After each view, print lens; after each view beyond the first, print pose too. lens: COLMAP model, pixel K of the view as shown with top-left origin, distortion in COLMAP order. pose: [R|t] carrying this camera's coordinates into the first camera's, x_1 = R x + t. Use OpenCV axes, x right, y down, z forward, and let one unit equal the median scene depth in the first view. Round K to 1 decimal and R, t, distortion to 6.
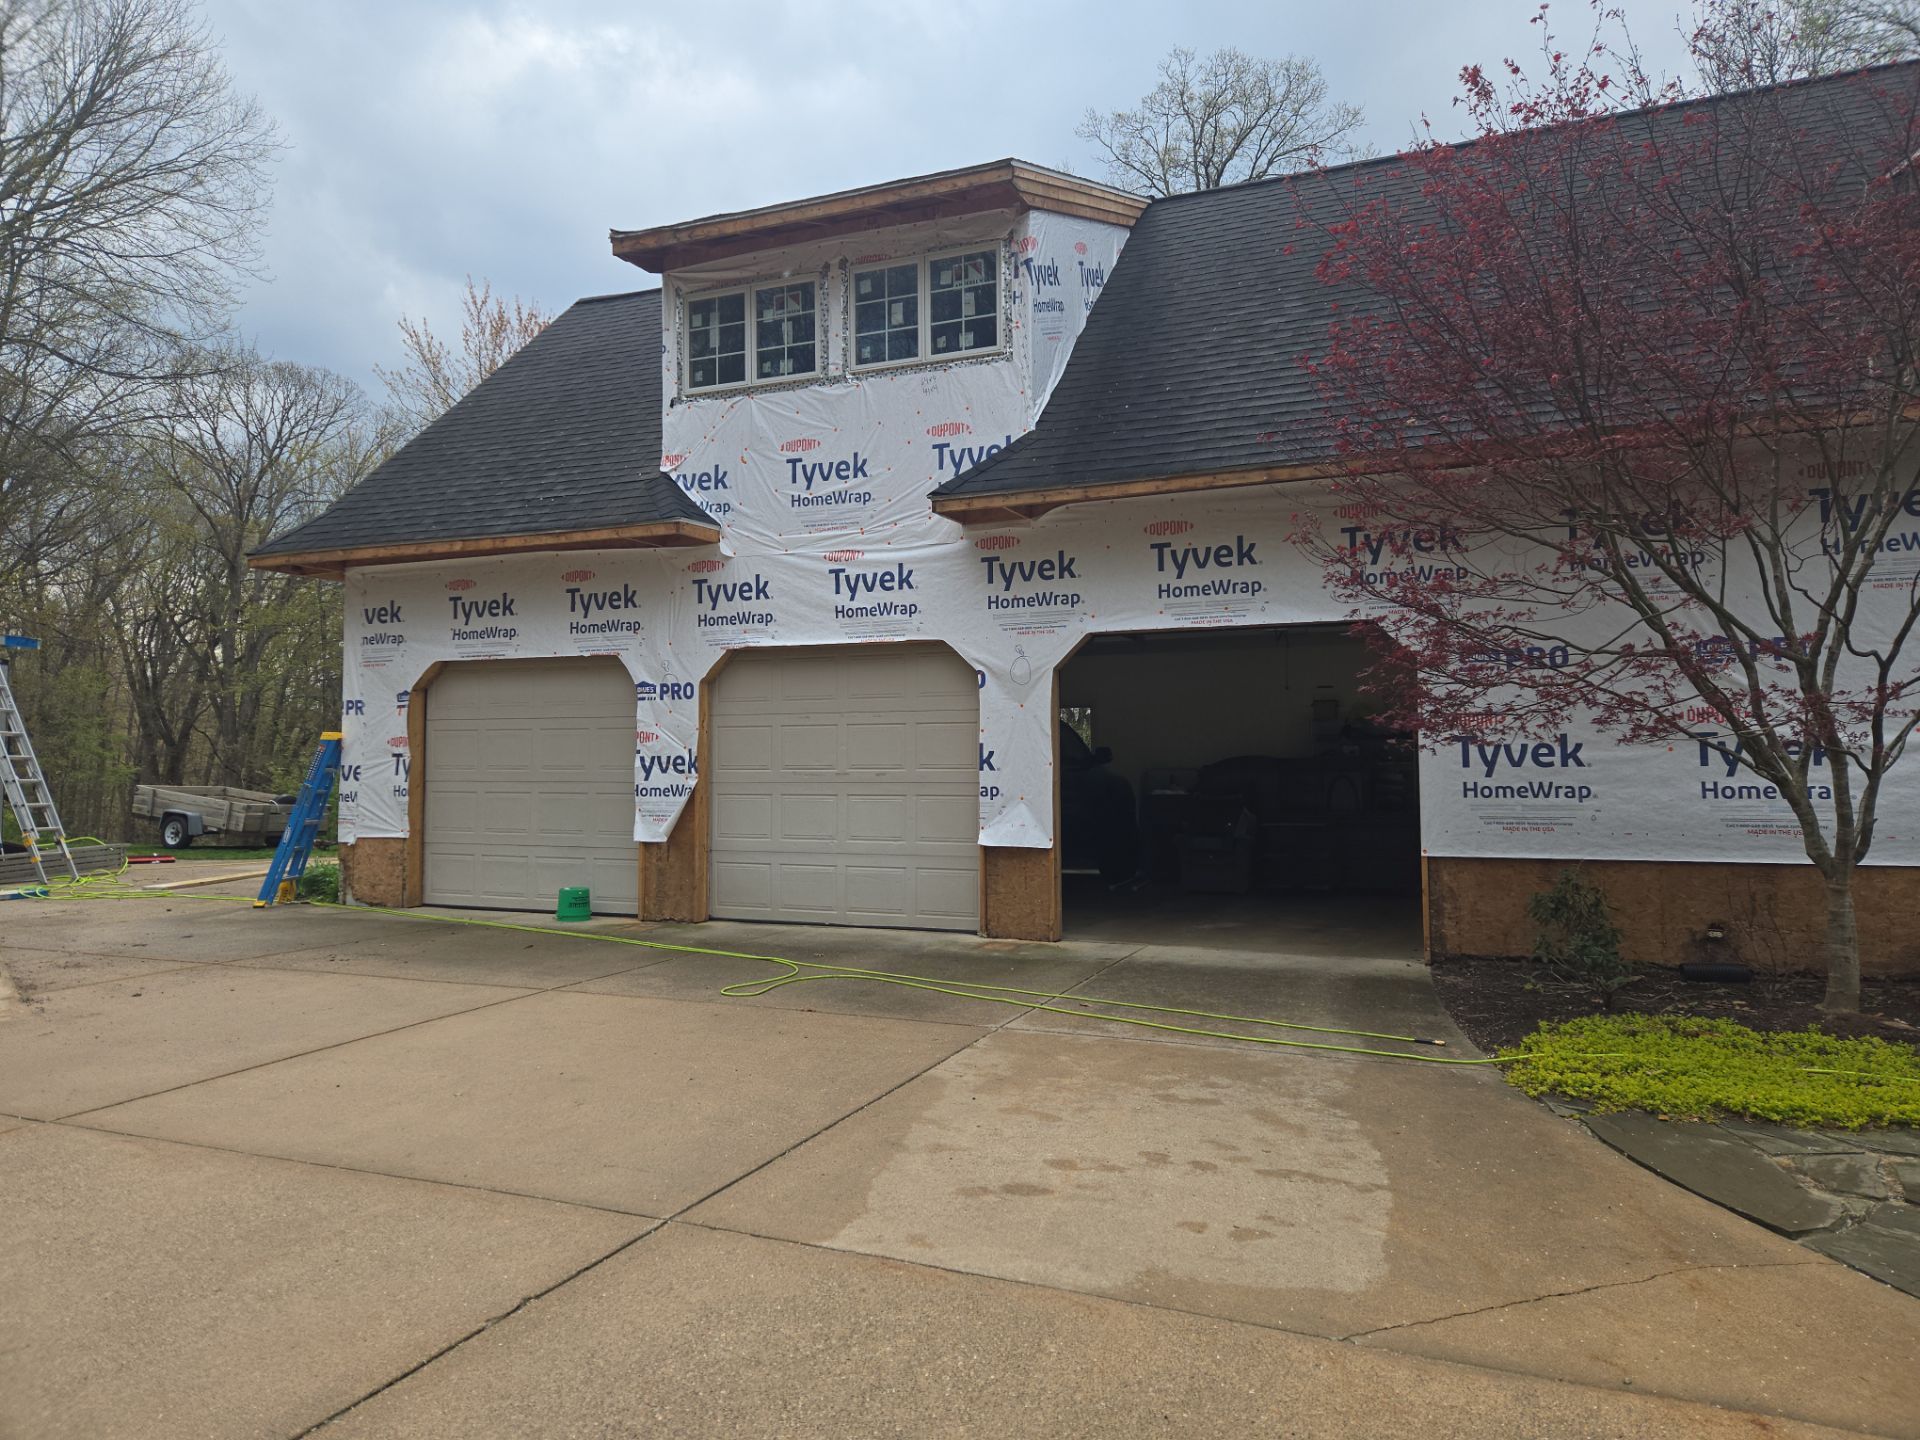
lens RADIAL K [[1286.4, 0, 997.5], [0, 1286.4, 710.1], [0, 0, 1]] dist [0.040366, -0.003361]
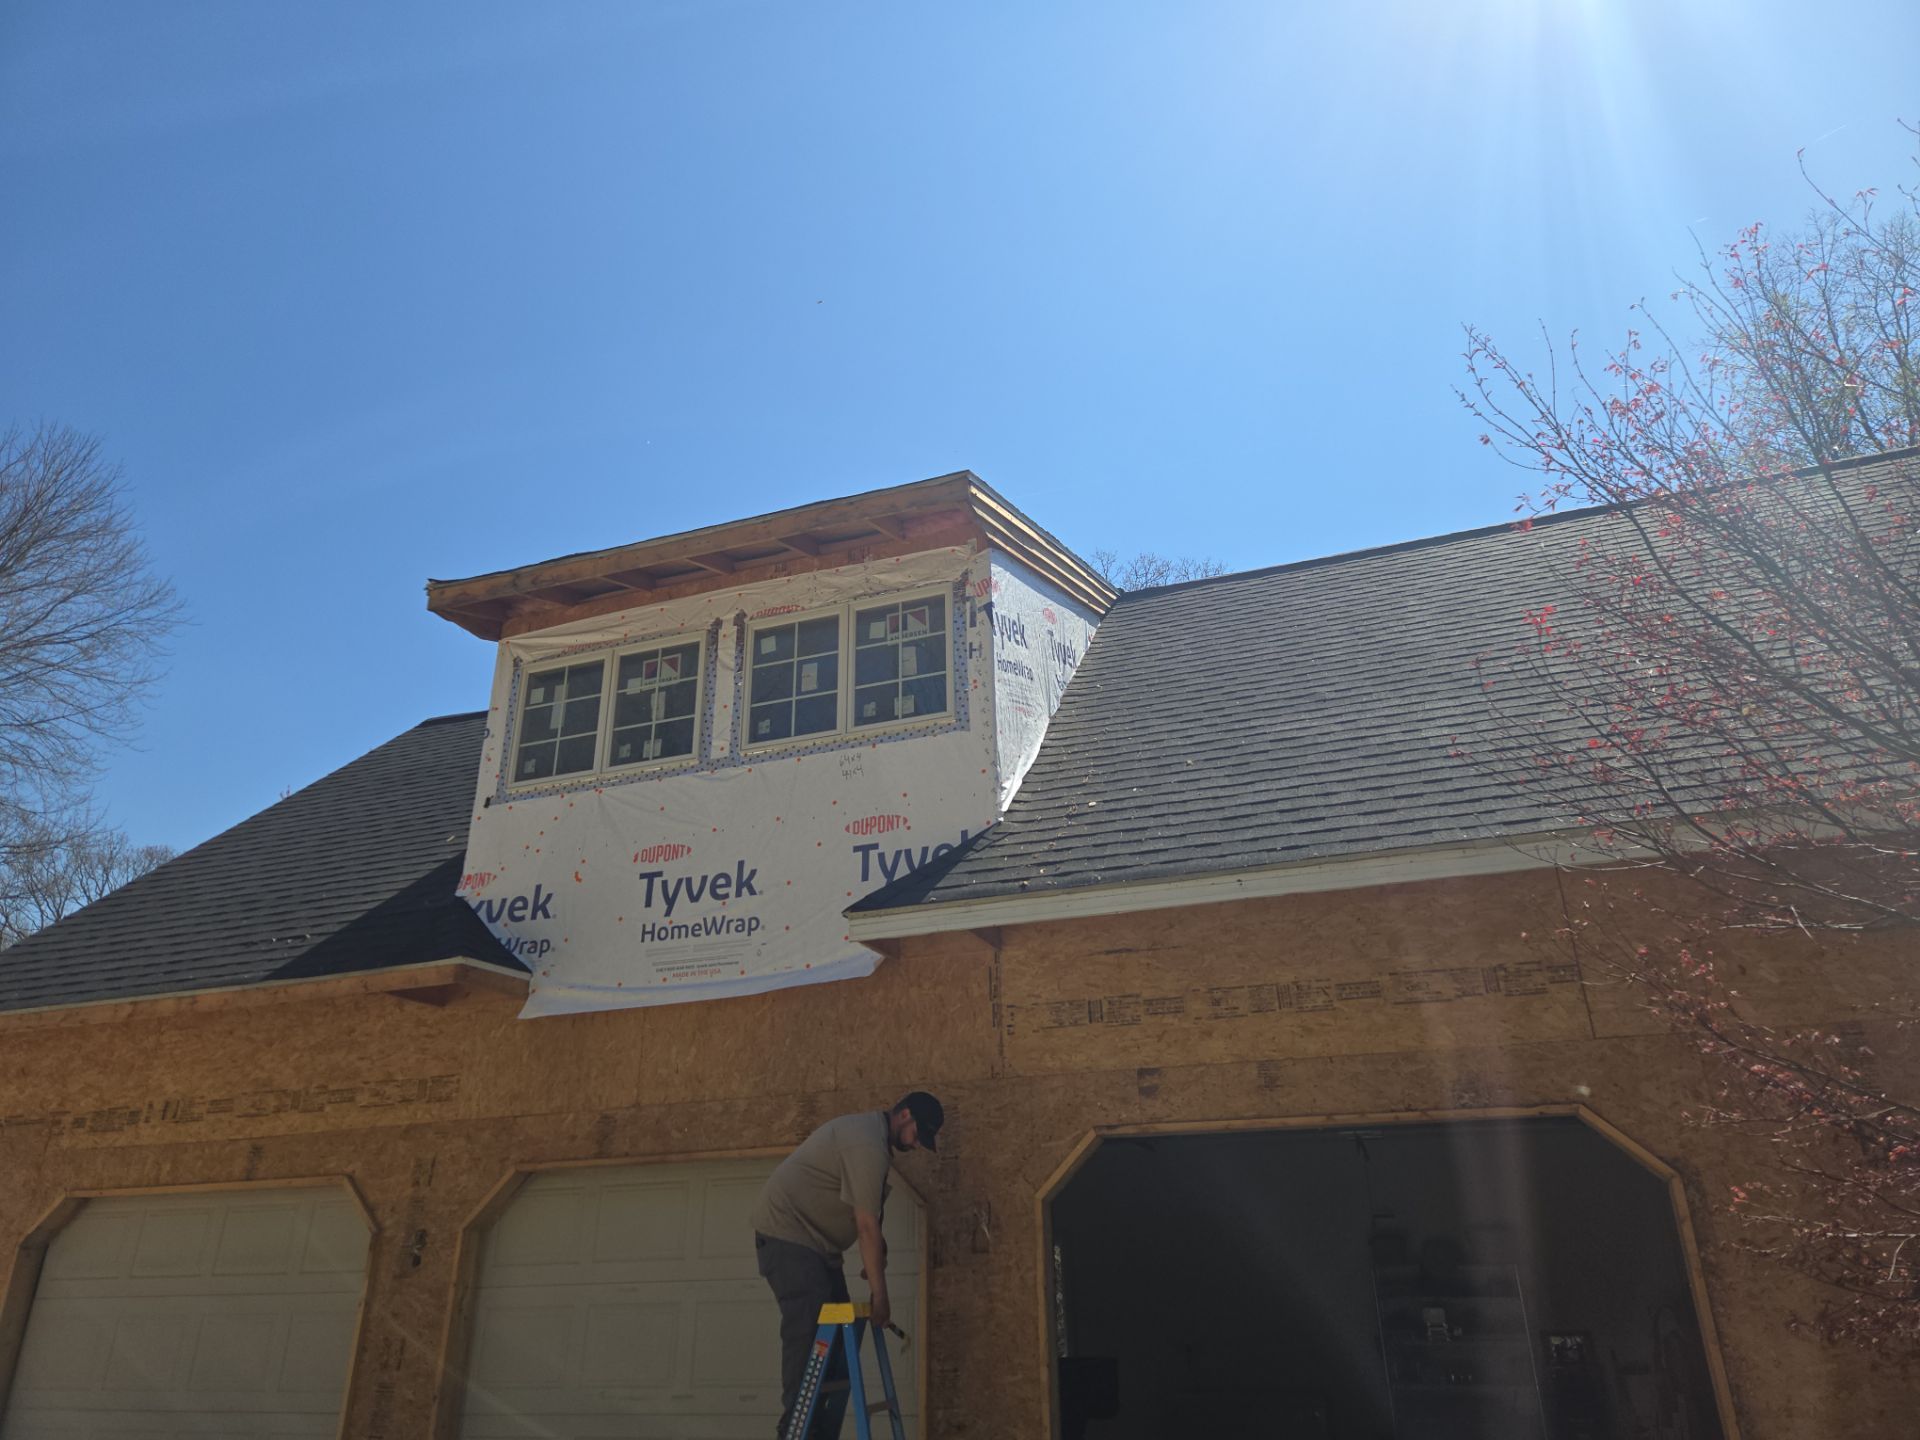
lens RADIAL K [[1286.4, 0, 997.5], [0, 1286.4, 710.1], [0, 0, 1]] dist [0.040366, -0.003361]
pose [[0.998152, 0.005515, 0.060510, -0.014905], [0.016895, 0.931408, -0.363583, -0.021442], [-0.058364, 0.363934, 0.929594, 0.314792]]
